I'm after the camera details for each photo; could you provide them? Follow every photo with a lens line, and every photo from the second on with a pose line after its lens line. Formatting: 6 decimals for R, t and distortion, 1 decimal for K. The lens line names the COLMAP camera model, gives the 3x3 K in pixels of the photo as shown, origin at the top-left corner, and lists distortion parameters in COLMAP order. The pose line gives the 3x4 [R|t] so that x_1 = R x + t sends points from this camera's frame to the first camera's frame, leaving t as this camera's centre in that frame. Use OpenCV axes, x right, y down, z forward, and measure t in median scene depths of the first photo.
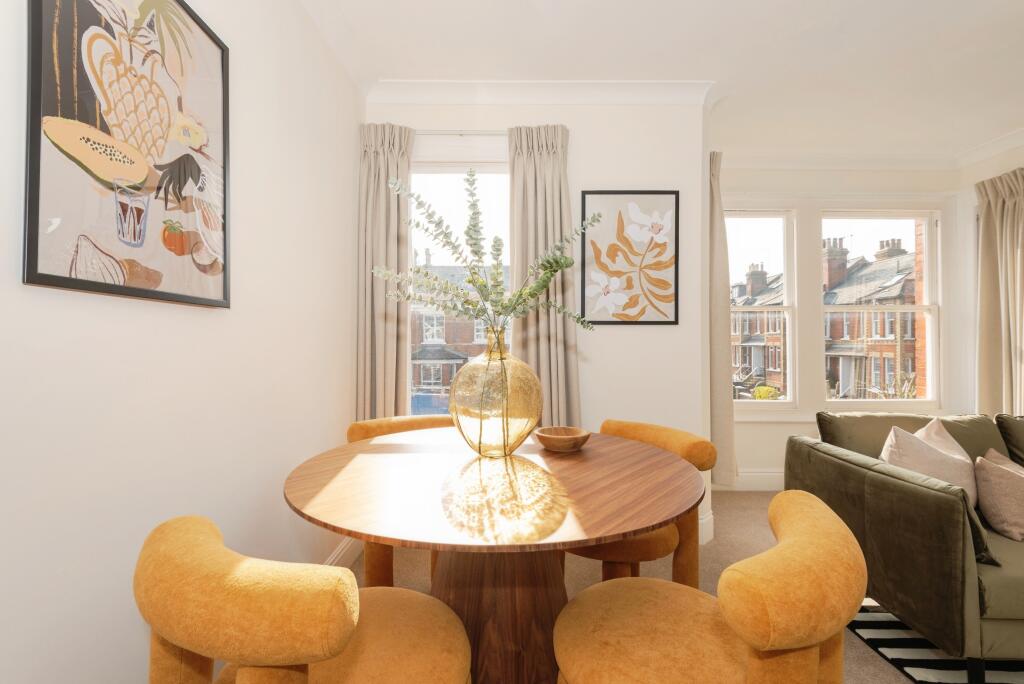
lens RADIAL K [[474.1, 0, 511.4], [0, 474.1, 339.3], [0, 0, 1]] dist [0.034668, -0.019170]
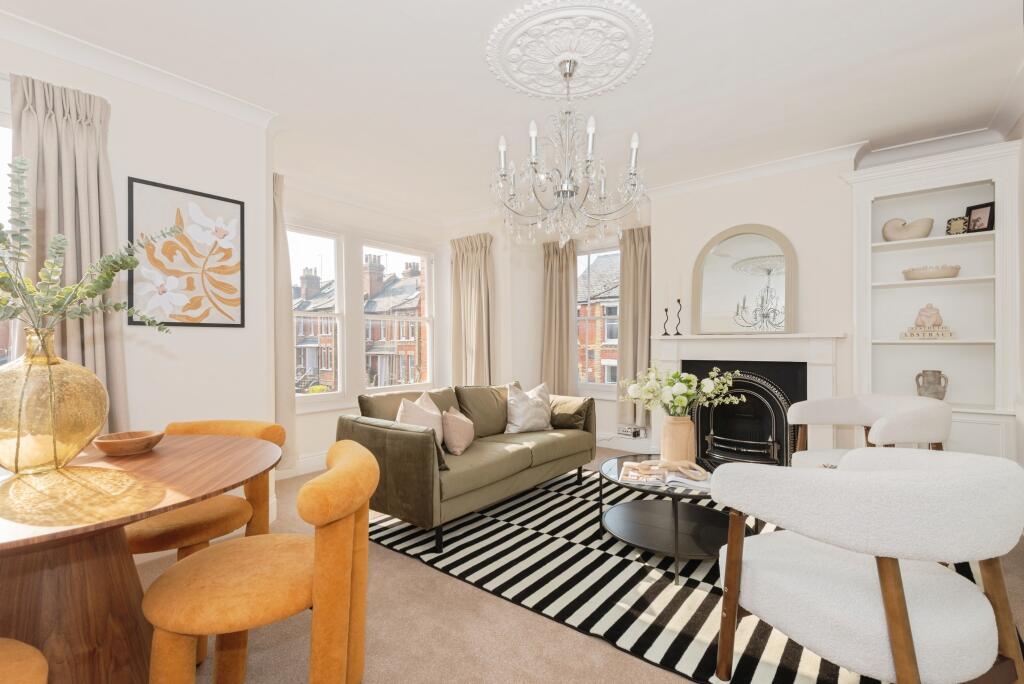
lens RADIAL K [[474.1, 0, 511.4], [0, 474.1, 339.3], [0, 0, 1]] dist [0.034668, -0.019170]
pose [[0.643025, 0.001144, 0.765844, -0.084812], [0.001335, 0.999996, -0.002615, -0.000888], [-0.765844, 0.002704, 0.643021, -0.144971]]
